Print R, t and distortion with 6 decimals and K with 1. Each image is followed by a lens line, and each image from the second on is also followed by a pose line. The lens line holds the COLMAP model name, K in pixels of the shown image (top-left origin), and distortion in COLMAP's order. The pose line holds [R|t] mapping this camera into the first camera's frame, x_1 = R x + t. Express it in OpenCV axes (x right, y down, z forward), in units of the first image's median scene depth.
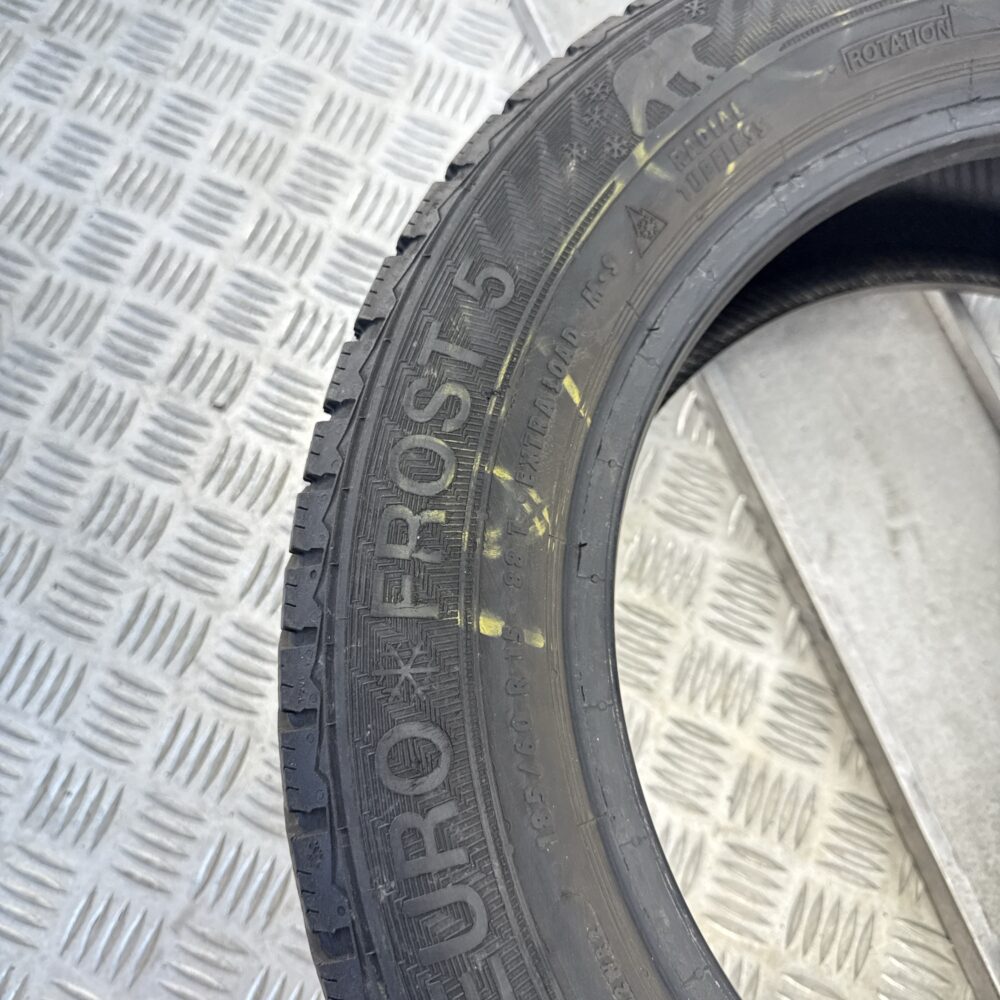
lens RADIAL K [[930.0, 0, 500.0], [0, 930.0, 500.0], [0, 0, 1]] dist [0.140026, -0.383214]
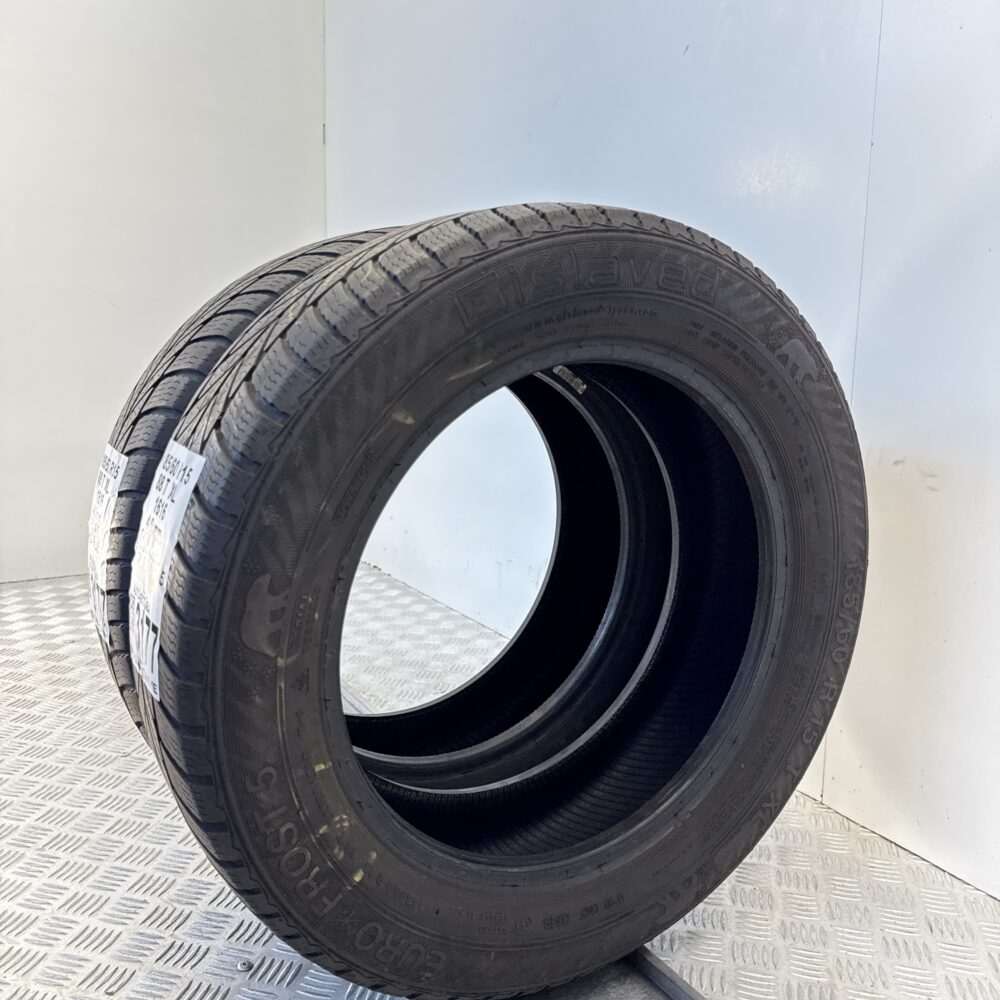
lens RADIAL K [[918.2, 0, 500.0], [0, 918.2, 500.0], [0, 0, 1]] dist [0.015172, -0.080227]
pose [[0.745097, -0.614321, 0.259693, 0.190979], [0.326901, 0.675772, 0.660657, -1.550129], [-0.581349, -0.407360, 0.704338, -0.329489]]
